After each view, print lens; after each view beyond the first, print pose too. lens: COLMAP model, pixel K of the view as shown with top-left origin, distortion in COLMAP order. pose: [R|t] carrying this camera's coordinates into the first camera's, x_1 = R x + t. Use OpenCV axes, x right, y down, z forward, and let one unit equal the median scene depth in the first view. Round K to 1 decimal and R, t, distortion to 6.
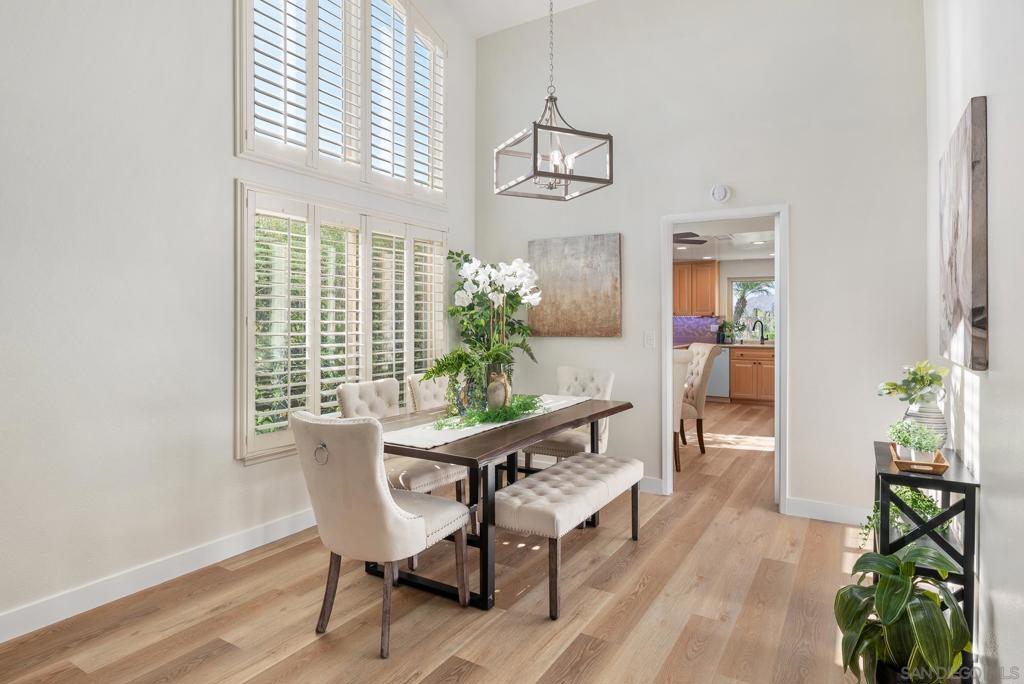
lens RADIAL K [[569.8, 0, 511.4], [0, 569.8, 321.2], [0, 0, 1]] dist [-0.001937, -0.000334]
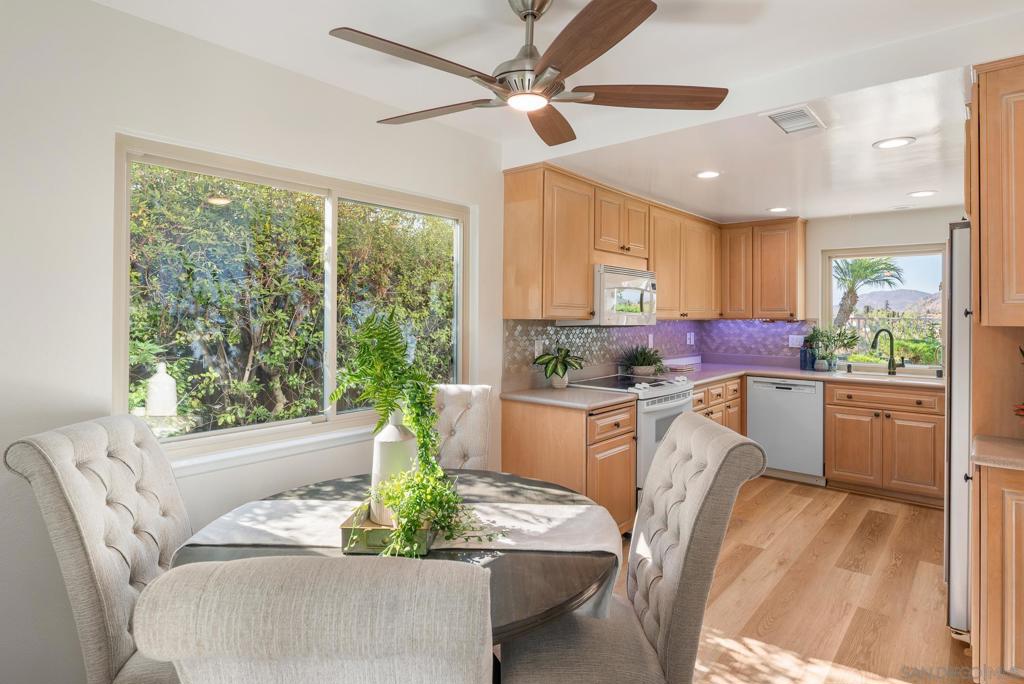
lens RADIAL K [[559.0, 0, 509.2], [0, 559.0, 307.6], [0, 0, 1]] dist [-0.002729, -0.000650]
pose [[0.986553, 0.007107, -0.163284, 0.170546], [-0.009791, 0.999830, -0.015640, -0.009527], [0.163145, 0.017028, 0.986455, 0.419650]]
